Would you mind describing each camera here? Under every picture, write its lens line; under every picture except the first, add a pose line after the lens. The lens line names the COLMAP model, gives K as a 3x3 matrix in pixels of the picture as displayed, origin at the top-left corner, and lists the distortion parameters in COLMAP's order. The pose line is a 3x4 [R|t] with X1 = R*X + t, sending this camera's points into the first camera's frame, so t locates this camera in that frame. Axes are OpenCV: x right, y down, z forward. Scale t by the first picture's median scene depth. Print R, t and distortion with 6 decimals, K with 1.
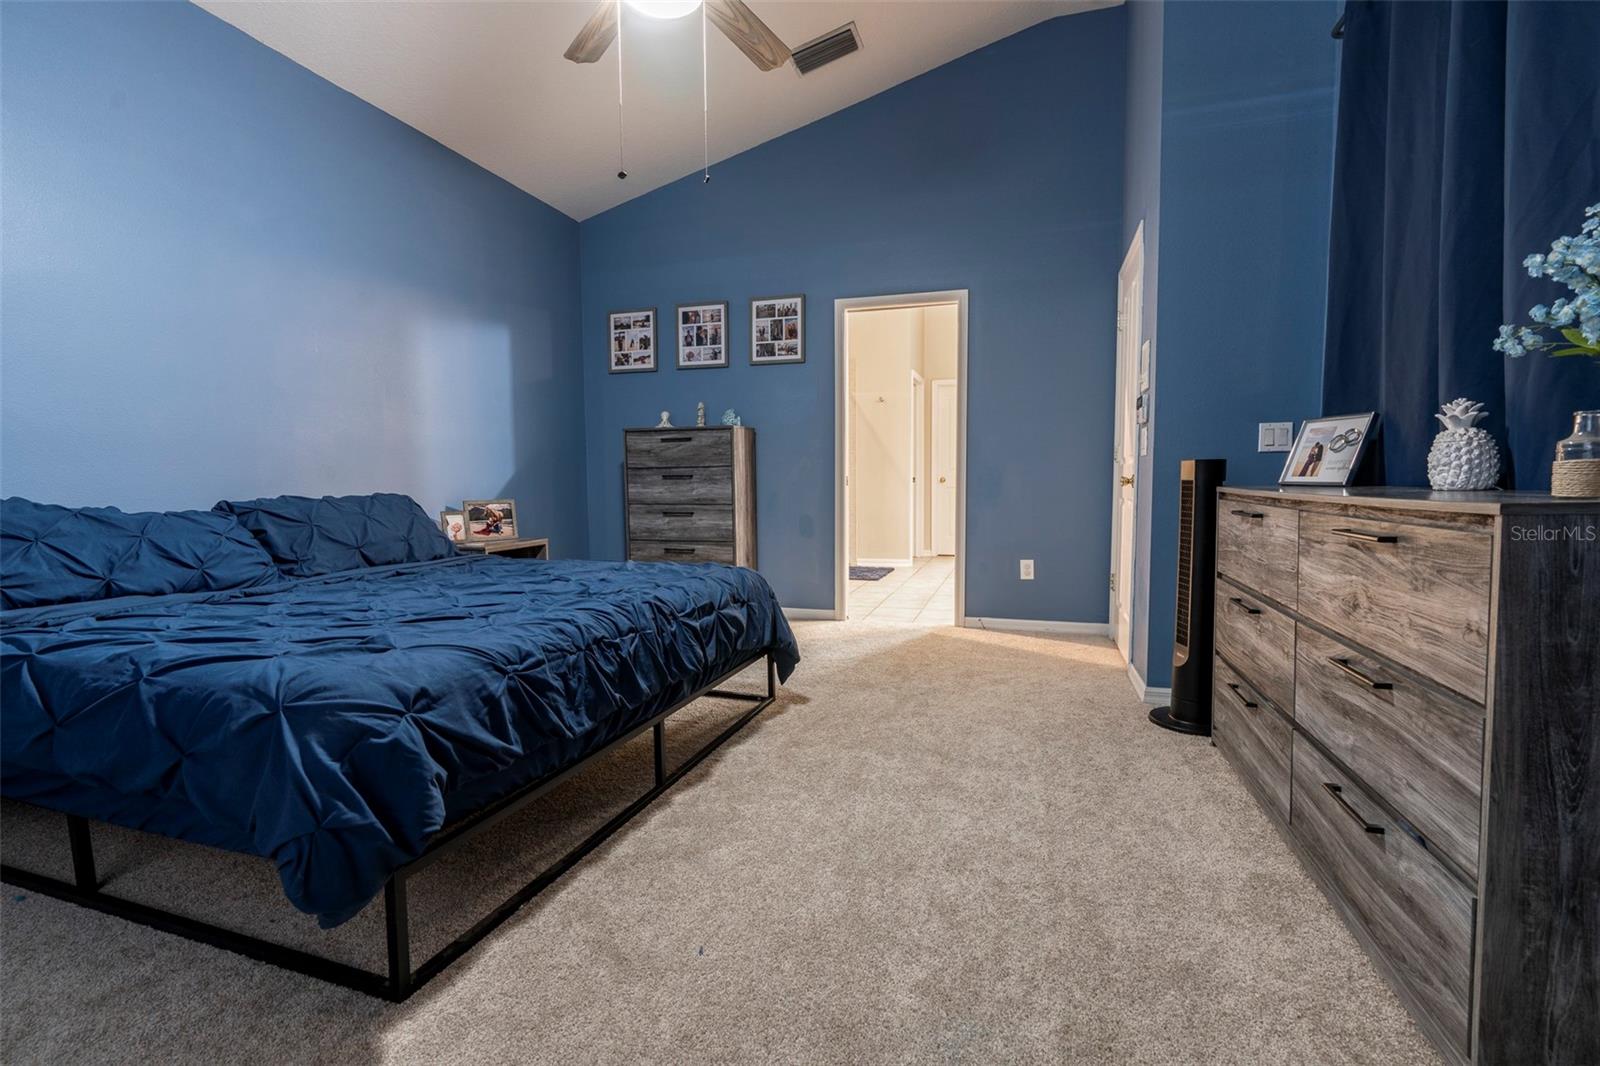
lens RADIAL K [[717.1, 0, 798.0], [0, 717.1, 535.3], [0, 0, 1]] dist [-0.002773, -0.000012]
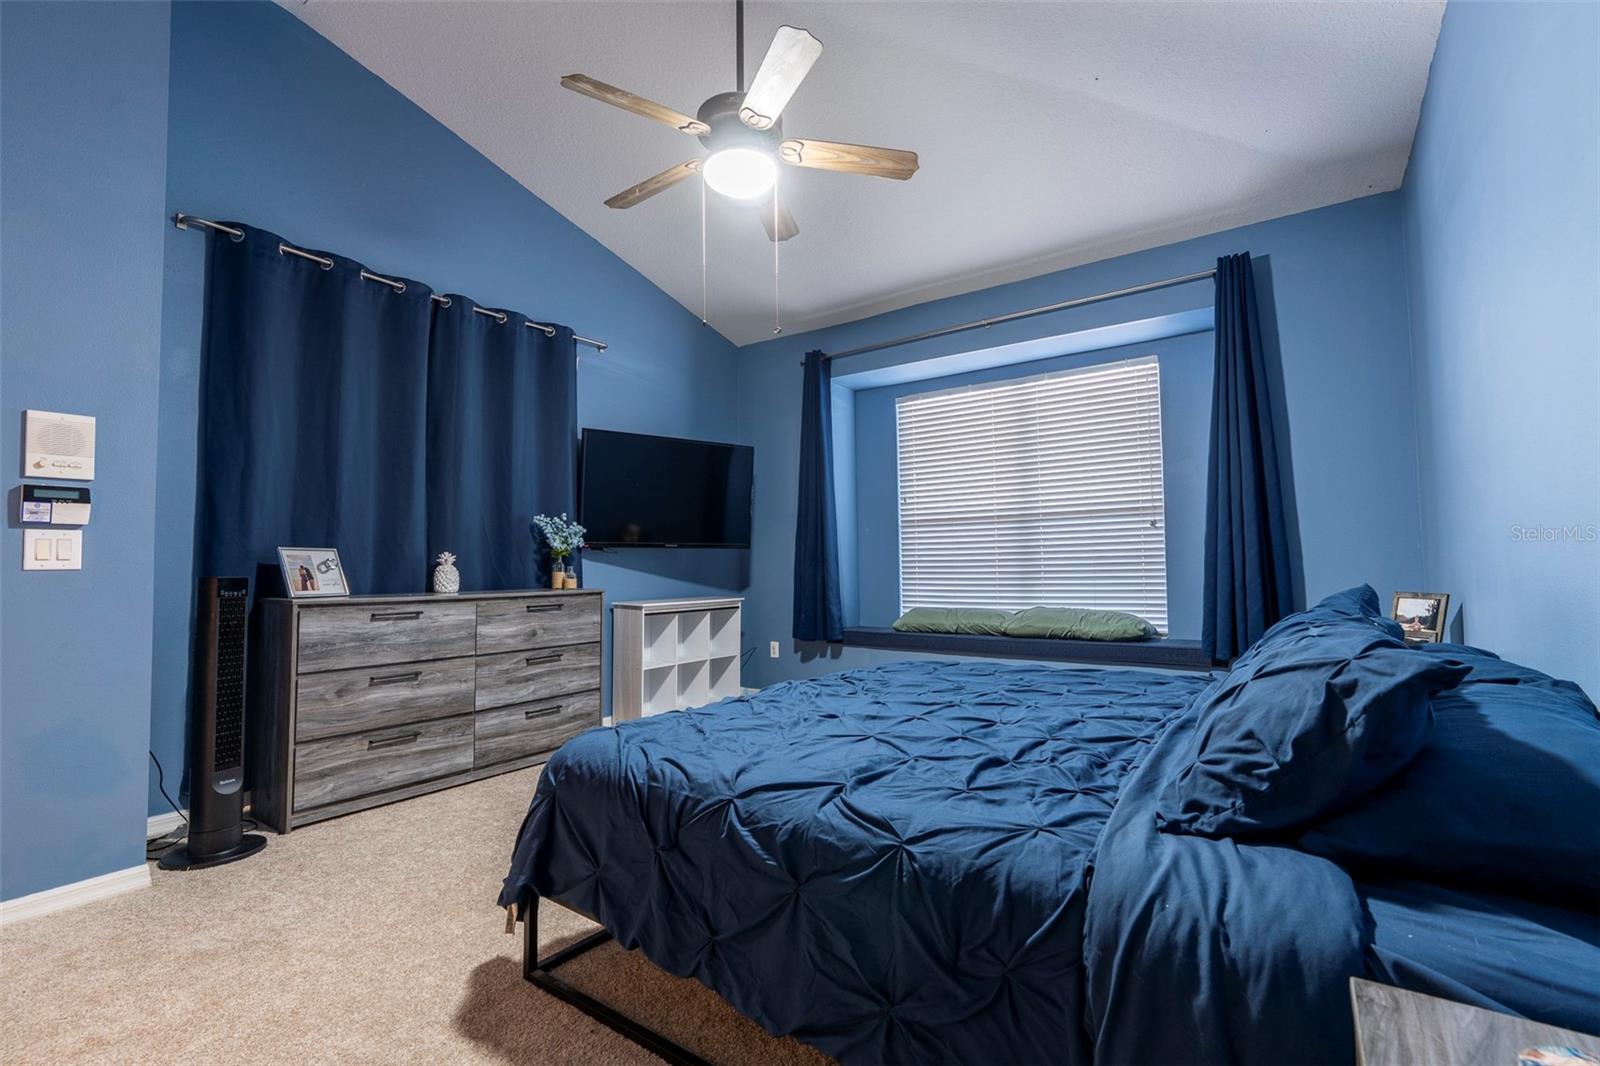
lens RADIAL K [[723.1, 0, 799.4], [0, 723.1, 527.6], [0, 0, 1]] dist [-0.006547, 0.000823]
pose [[-0.951683, 0.037717, 0.304756, -0.285933], [0.044849, 0.998859, 0.016436, -0.086854], [-0.303788, 0.029310, -0.952289, 0.961054]]
